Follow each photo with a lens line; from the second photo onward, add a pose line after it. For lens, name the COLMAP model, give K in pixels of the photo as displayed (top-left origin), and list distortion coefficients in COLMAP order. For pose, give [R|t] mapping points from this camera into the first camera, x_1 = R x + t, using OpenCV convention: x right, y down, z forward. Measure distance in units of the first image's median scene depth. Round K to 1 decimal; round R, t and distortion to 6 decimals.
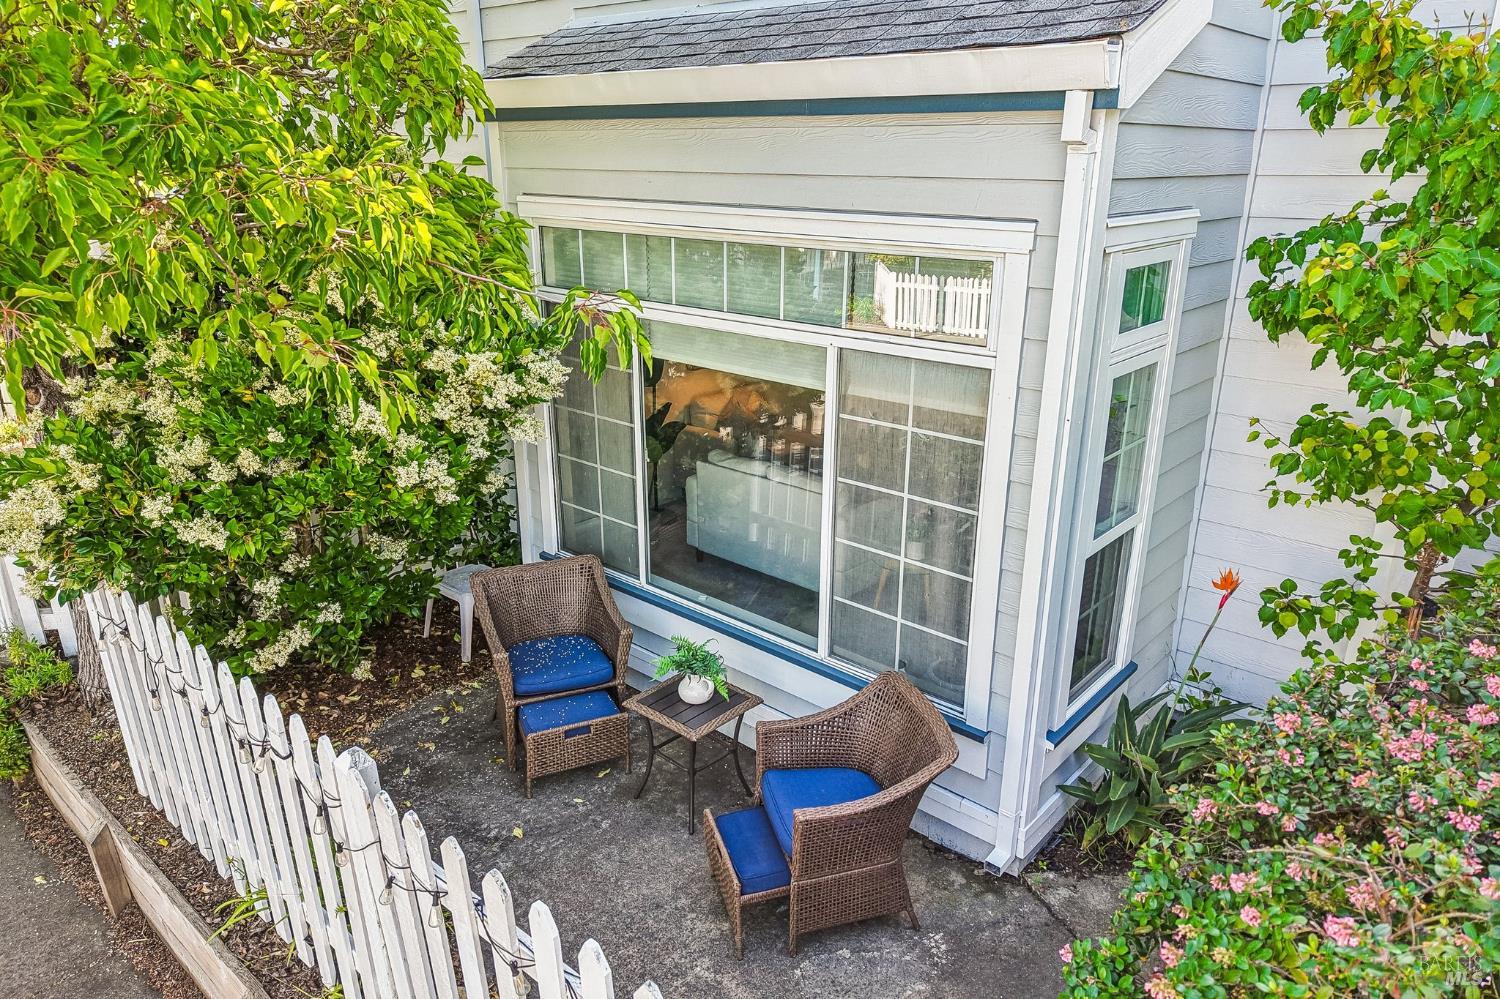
lens RADIAL K [[985.9, 0, 750.0], [0, 985.9, 499.5], [0, 0, 1]] dist [0.048834, -0.071756]
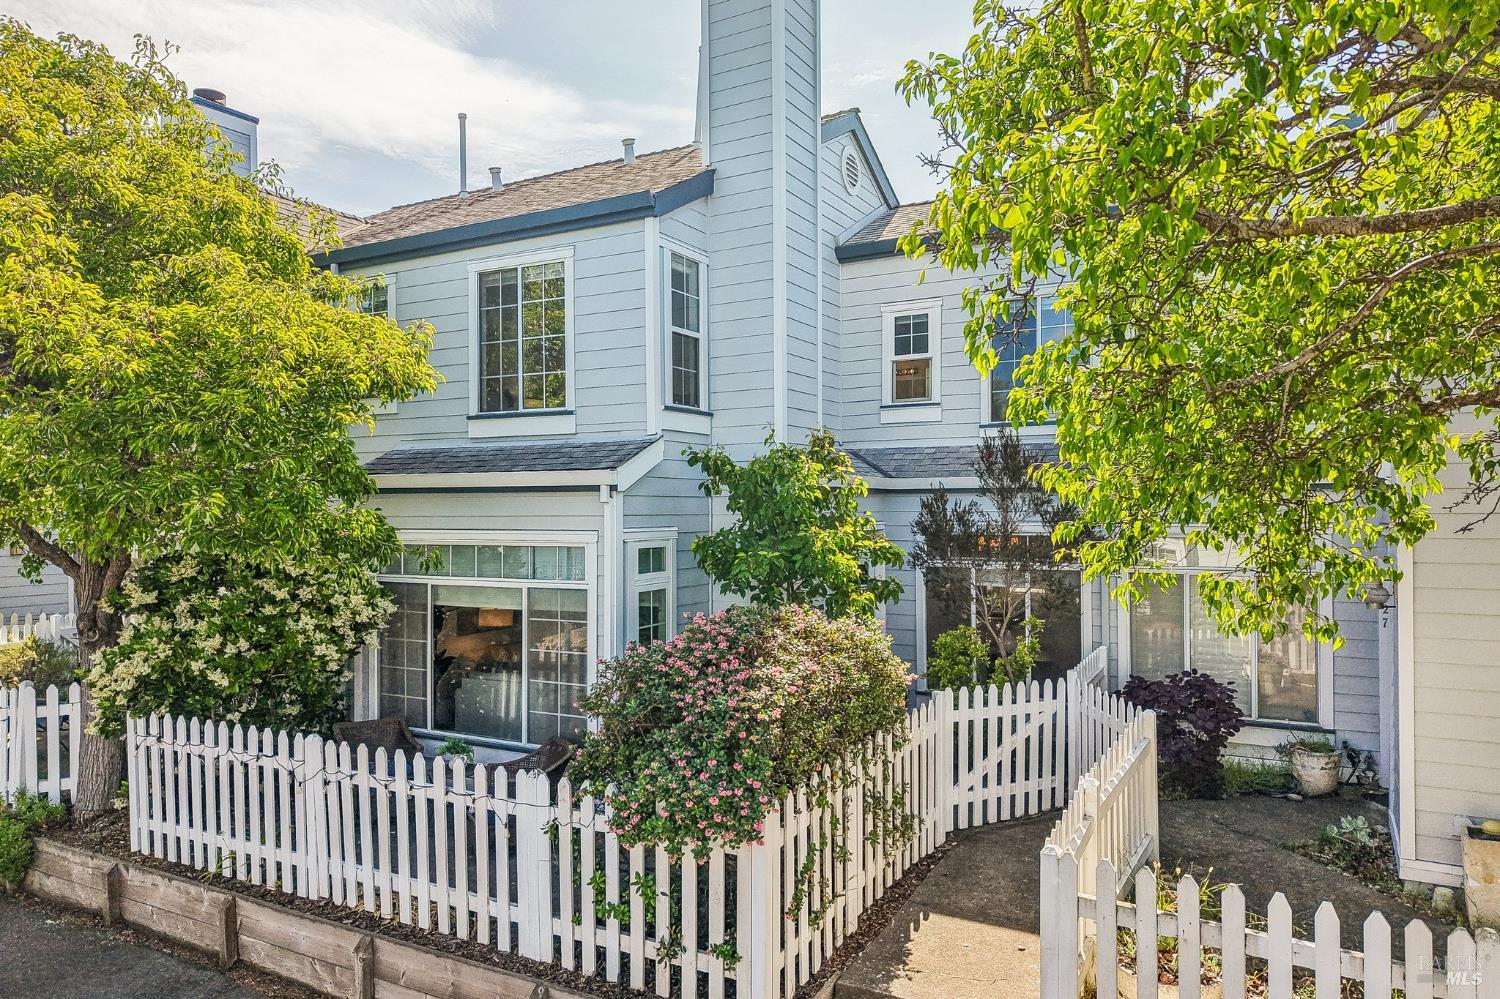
lens RADIAL K [[985.9, 0, 750.0], [0, 985.9, 499.5], [0, 0, 1]] dist [0.048834, -0.071756]
pose [[0.975380, -0.007786, 0.220394, 0.089522], [0.082629, 0.939478, -0.332496, 0.445873], [-0.204466, 0.342521, 0.916991, -1.233955]]
